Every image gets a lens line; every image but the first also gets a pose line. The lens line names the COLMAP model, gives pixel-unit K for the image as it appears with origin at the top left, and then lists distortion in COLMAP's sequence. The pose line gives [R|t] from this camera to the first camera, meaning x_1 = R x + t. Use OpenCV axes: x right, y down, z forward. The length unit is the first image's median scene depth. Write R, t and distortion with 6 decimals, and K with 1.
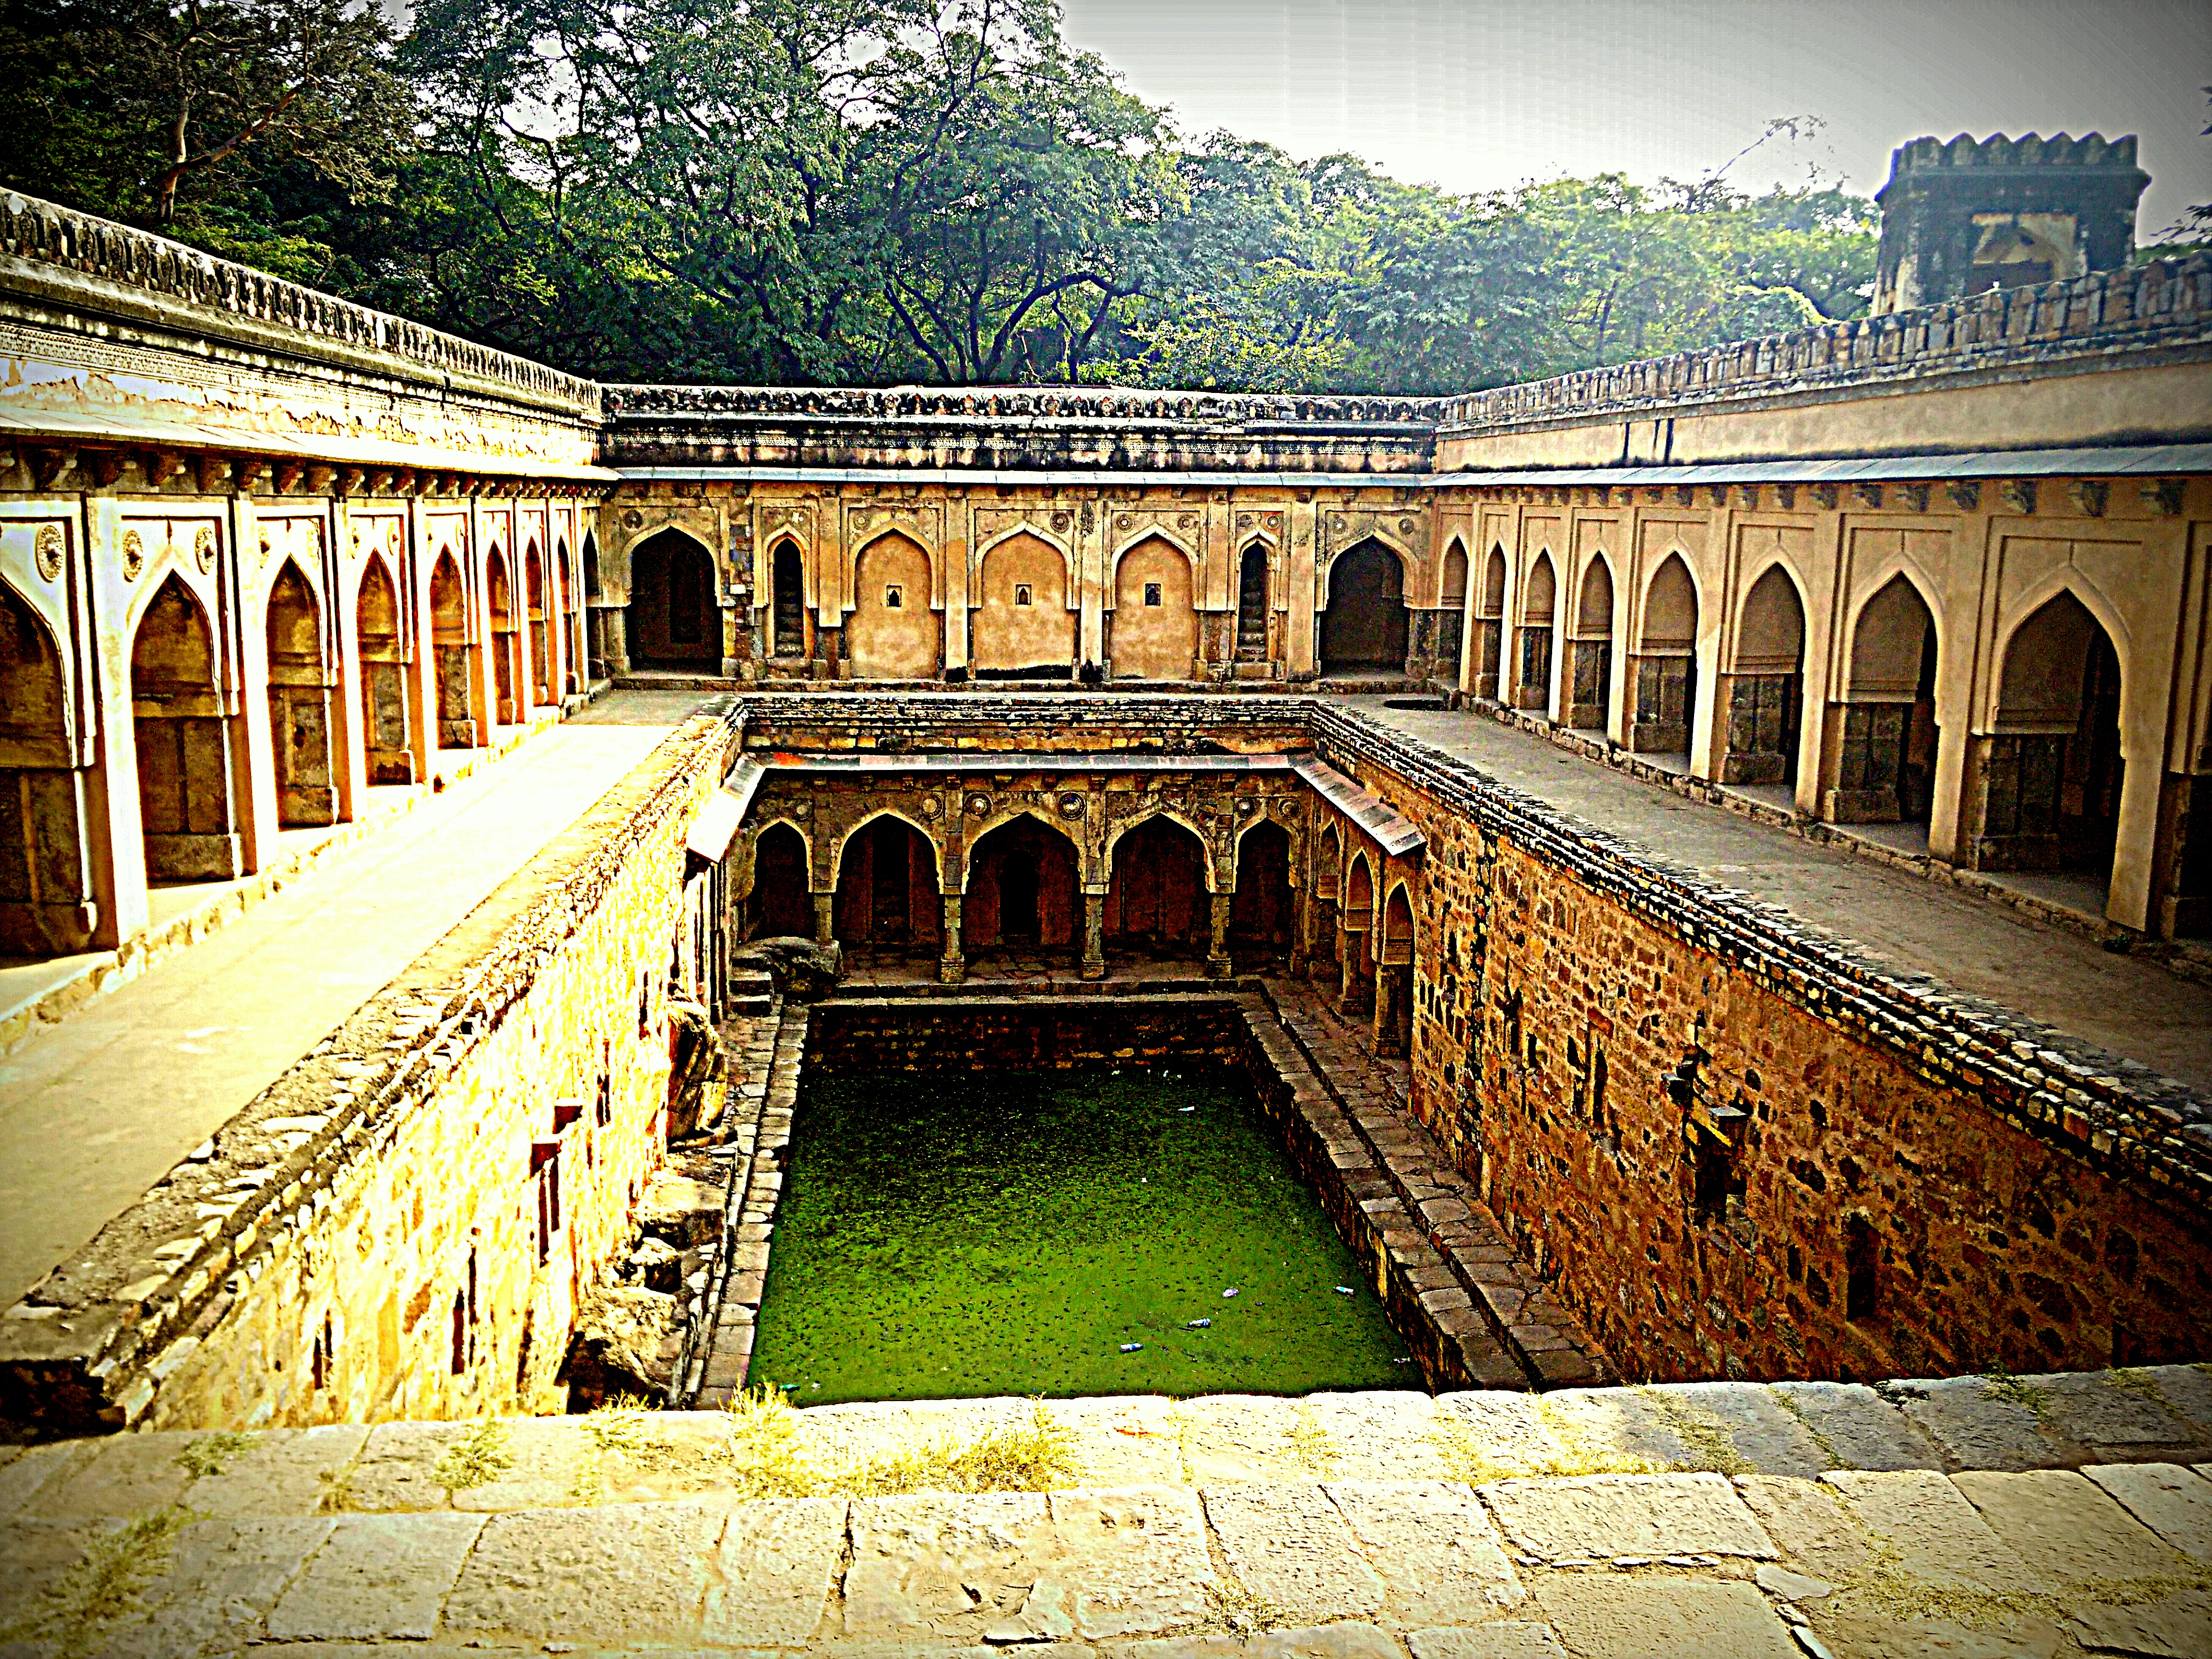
lens RADIAL K [[1879.9, 0, 1118.5], [0, 1879.9, 824.0], [0, 0, 1]] dist [0.048756, -0.001564]
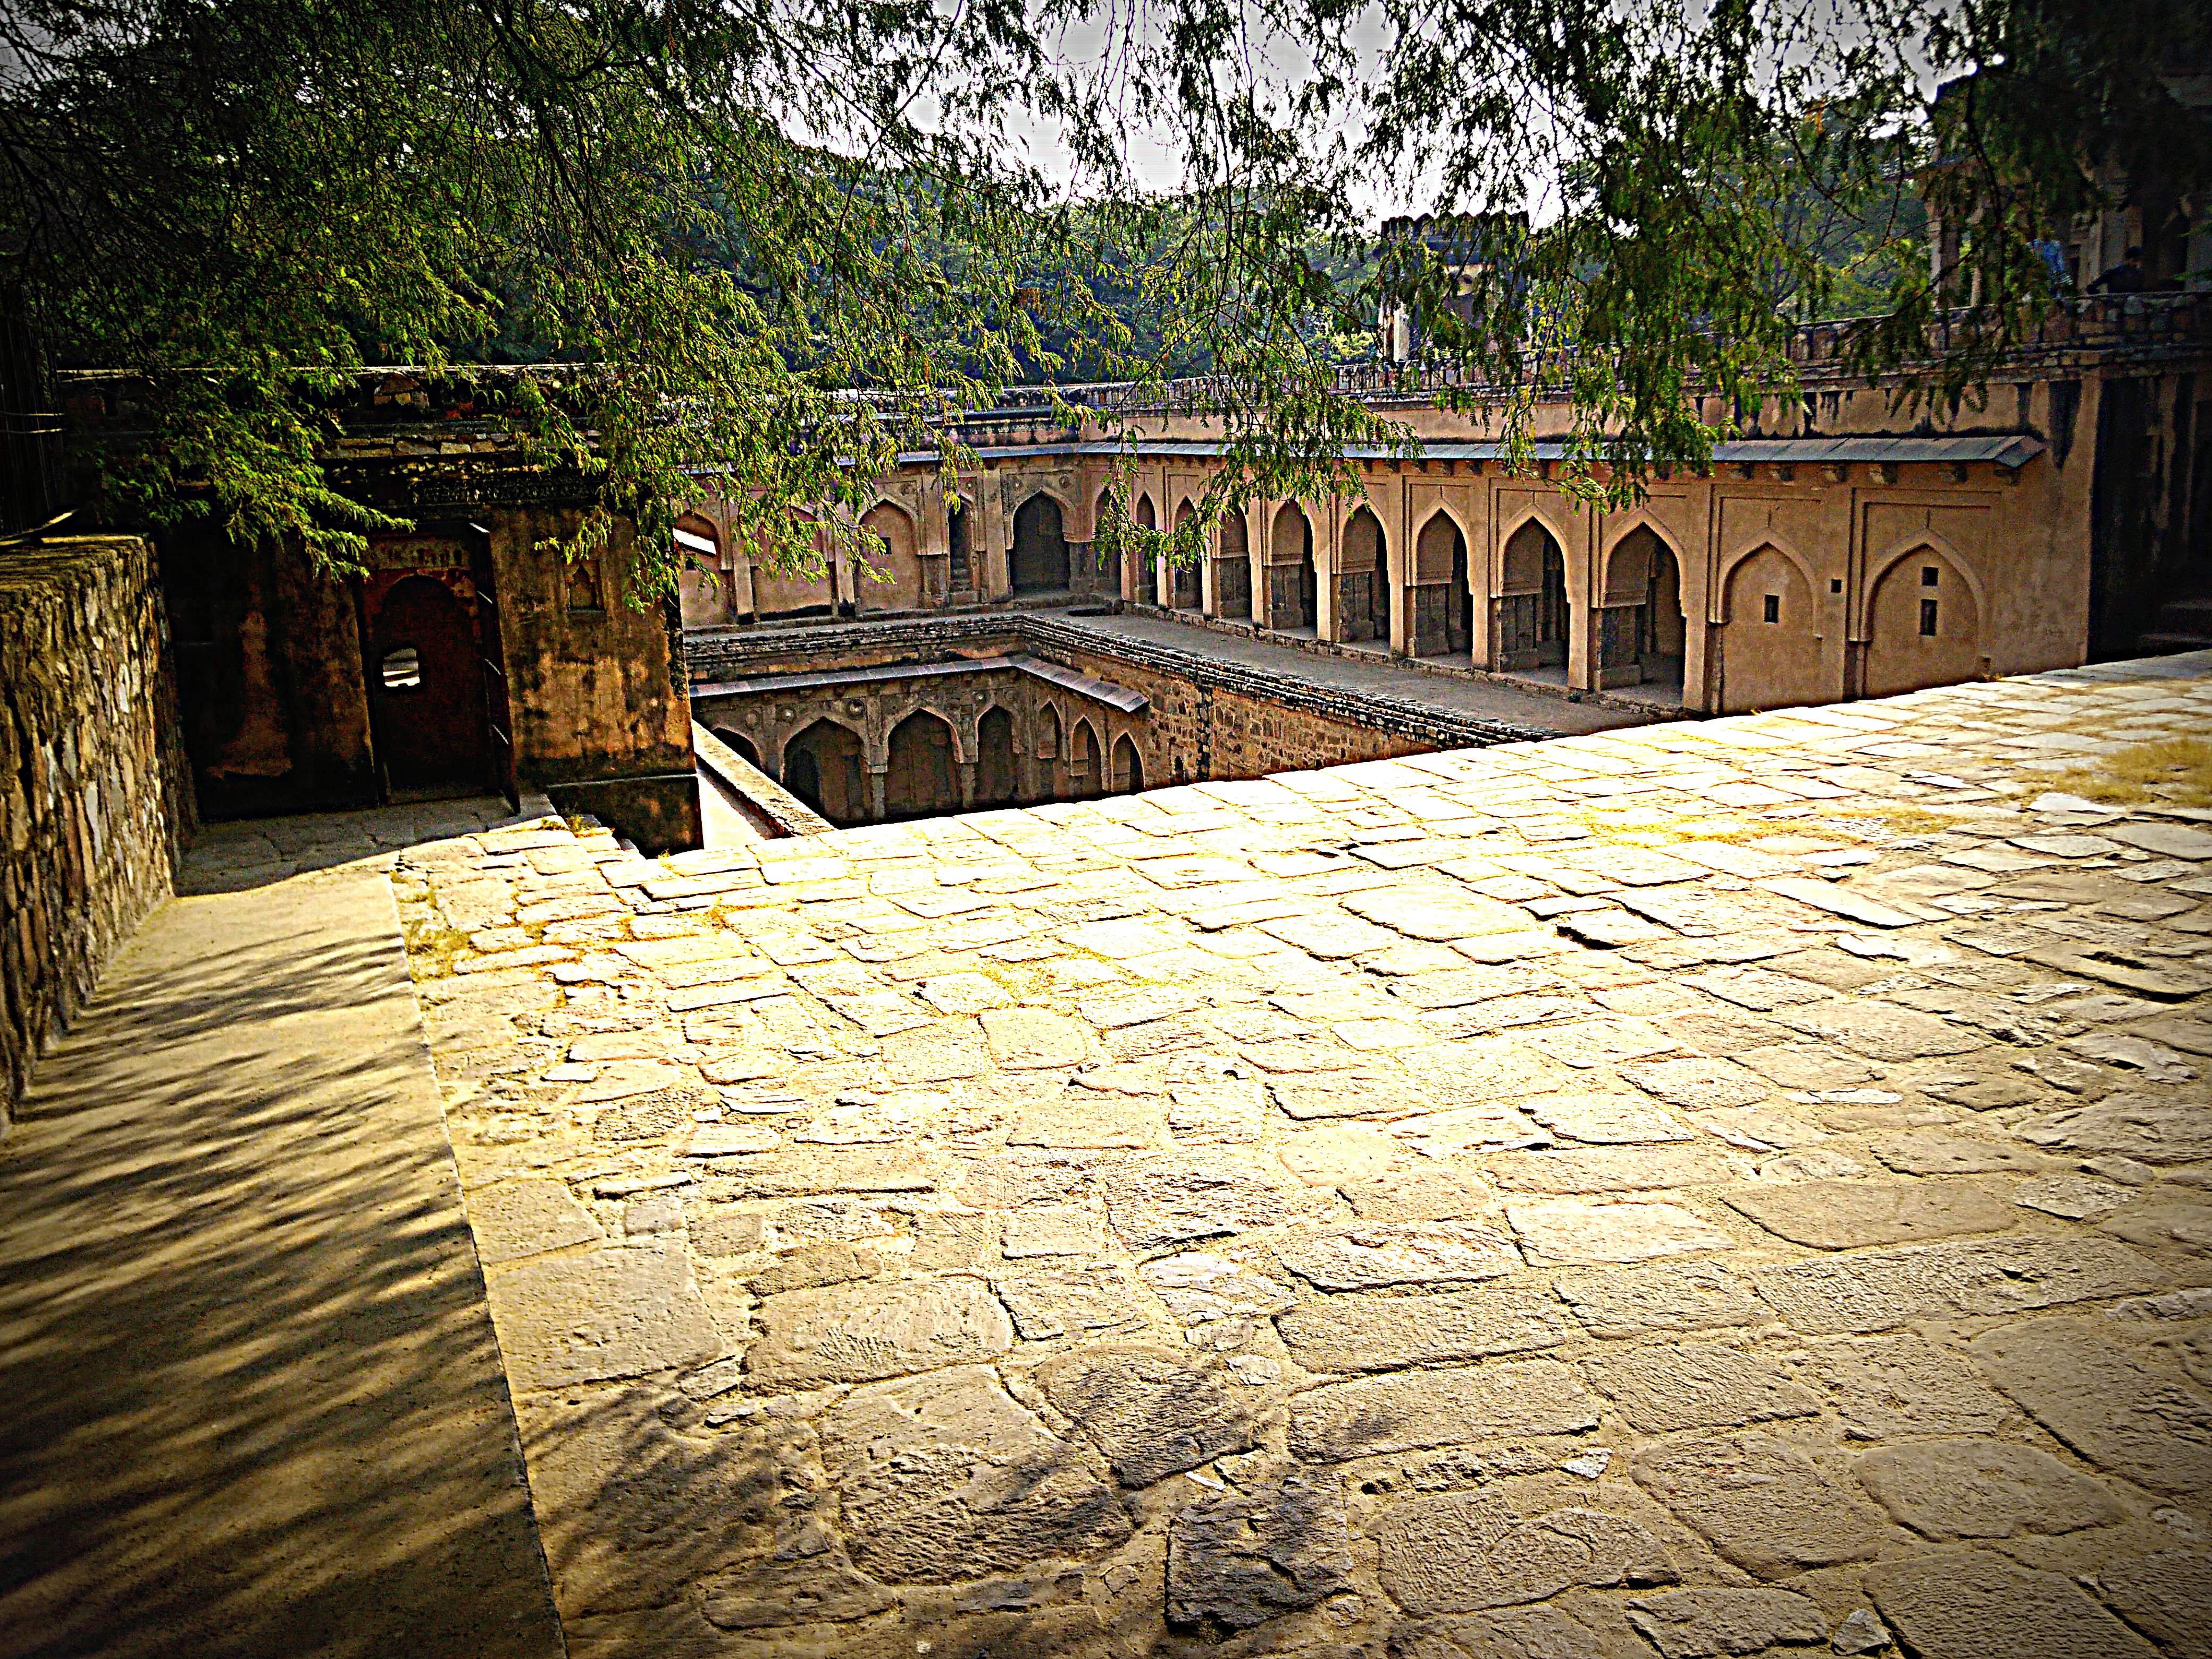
lens RADIAL K [[1879.9, 0, 1111.8], [0, 1879.9, 820.4], [0, 0, 1]] dist [0.048756, -0.001564]
pose [[0.958532, -0.112874, 0.261679, -0.235492], [0.102338, 0.993305, 0.053592, 0.018134], [-0.265976, -0.024590, 0.963666, -0.387064]]
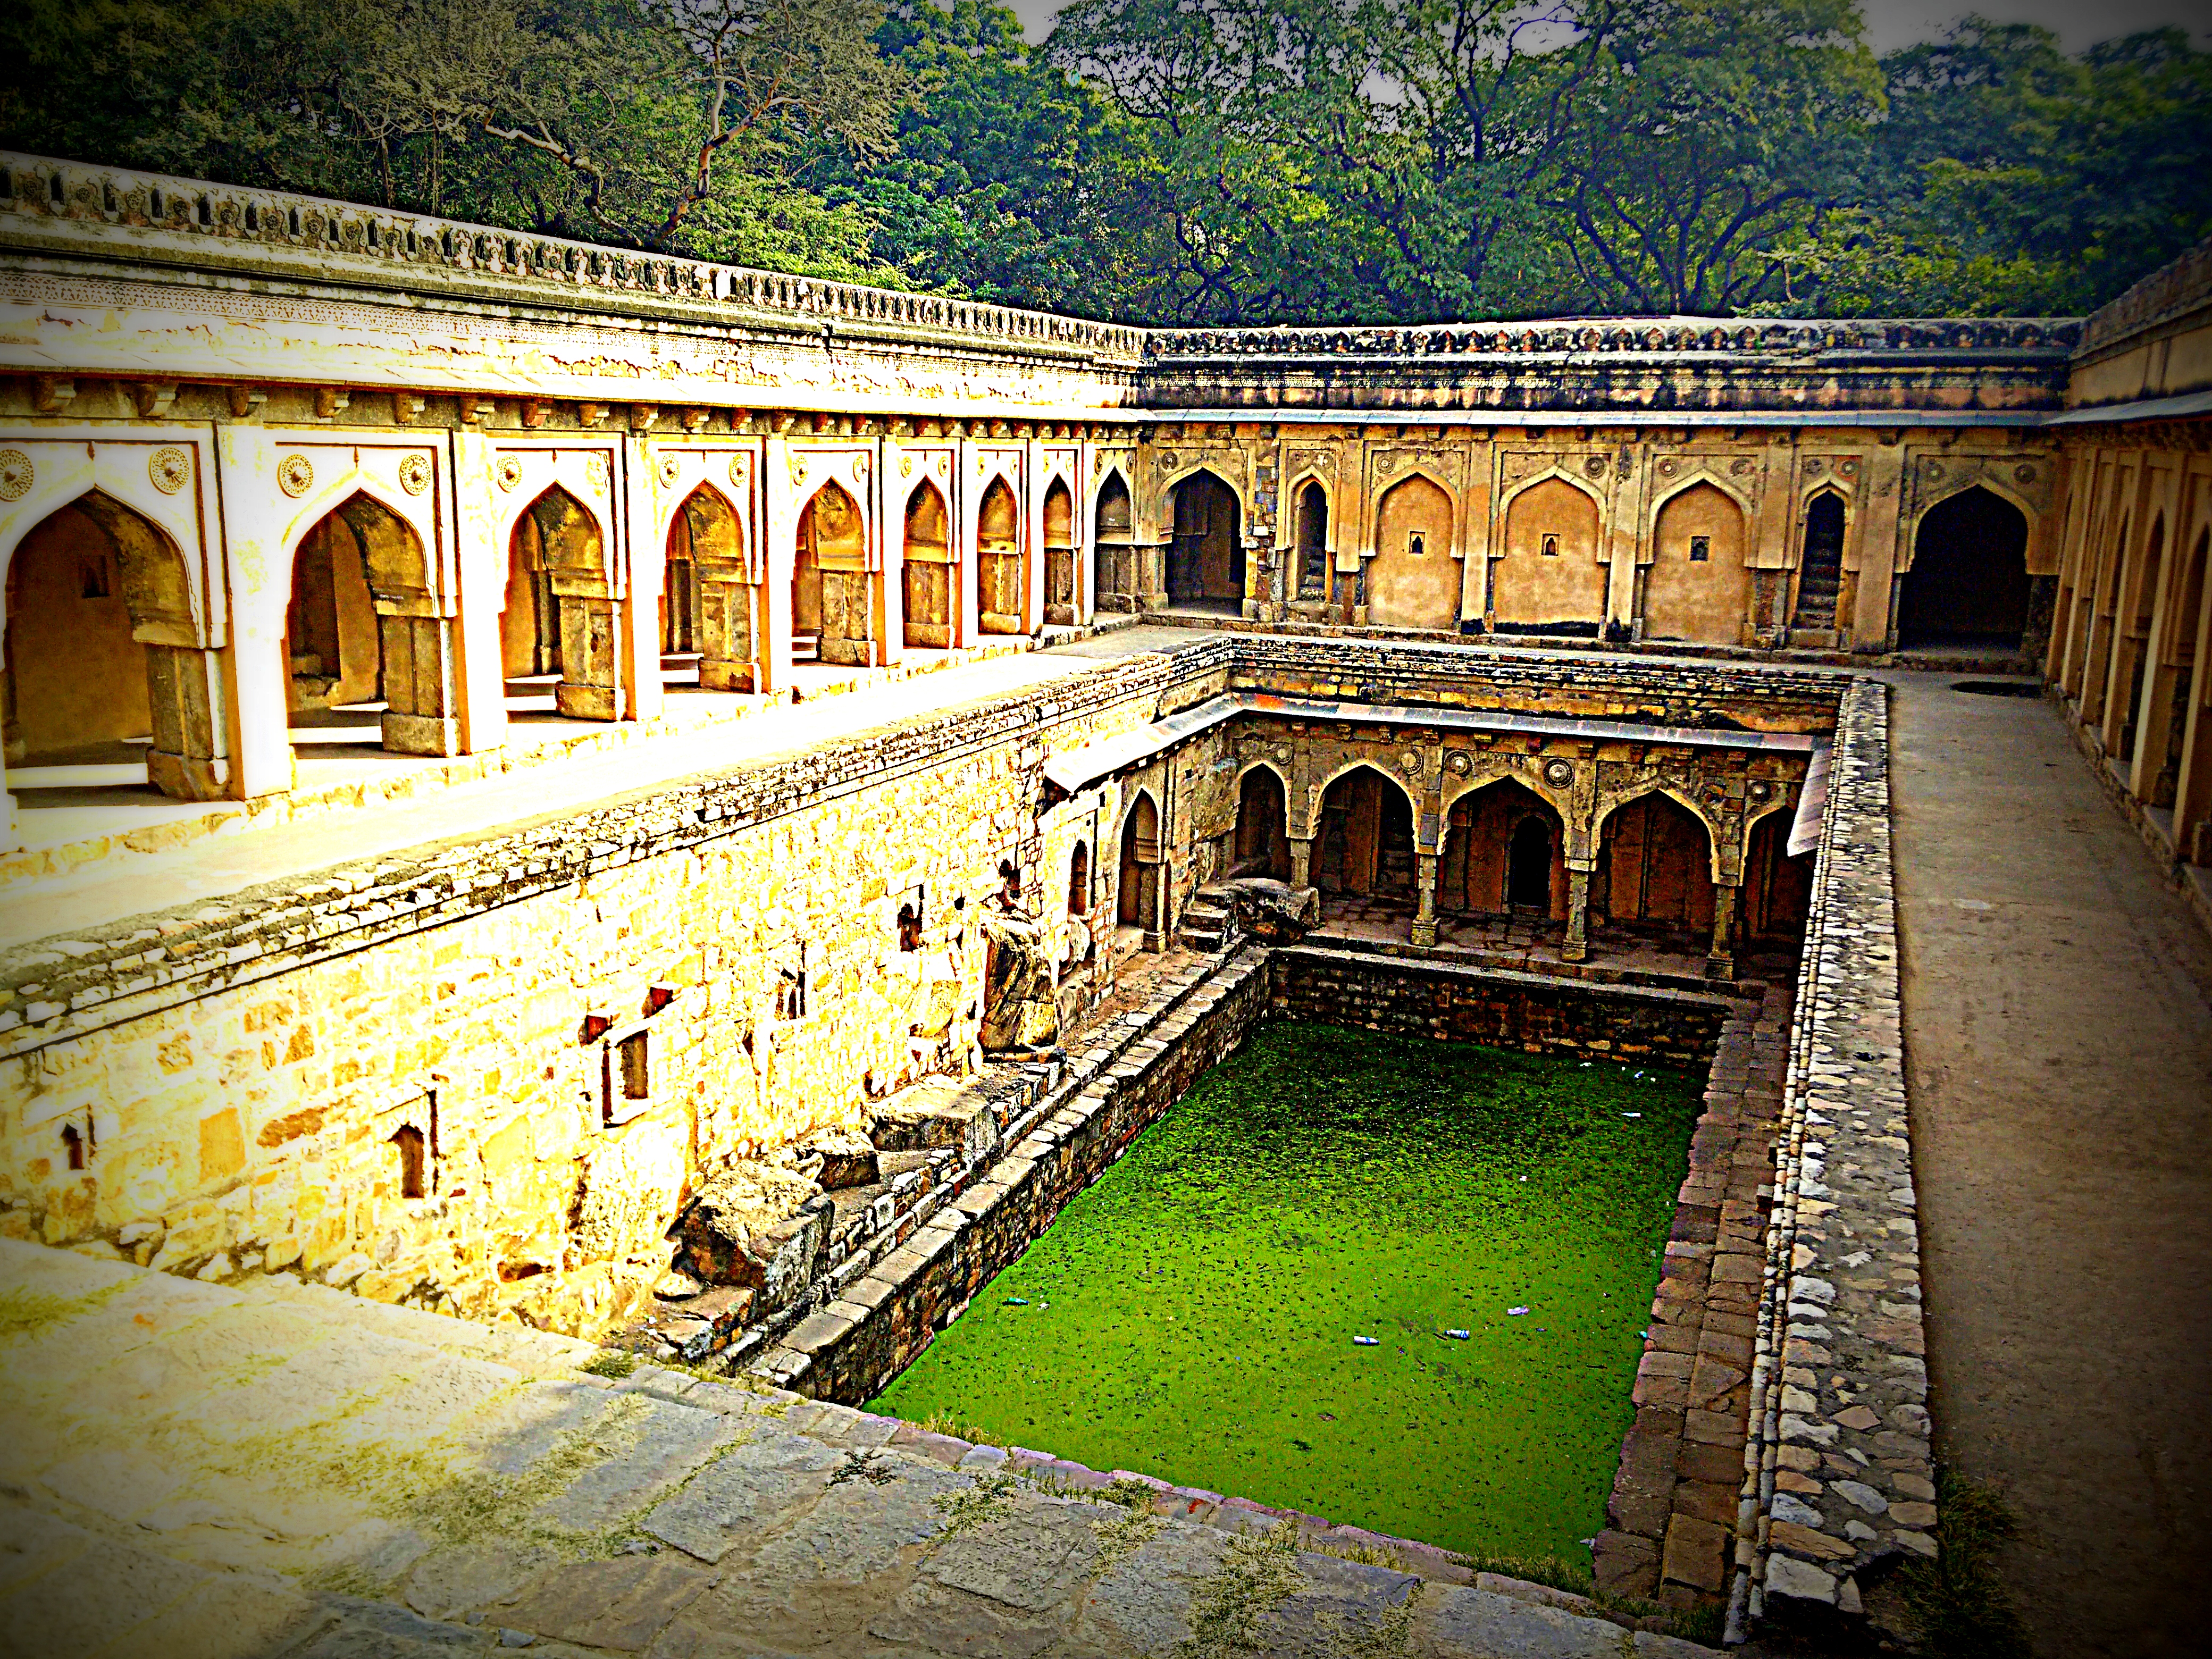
lens RADIAL K [[1879.9, 0, 1118.7], [0, 1879.9, 822.3], [0, 0, 1]] dist [0.048756, -0.001564]
pose [[0.886119, 0.097418, -0.453104, 0.231763], [-0.085830, 0.995242, 0.046123, -0.010871], [0.455441, -0.001980, 0.890264, 0.079160]]
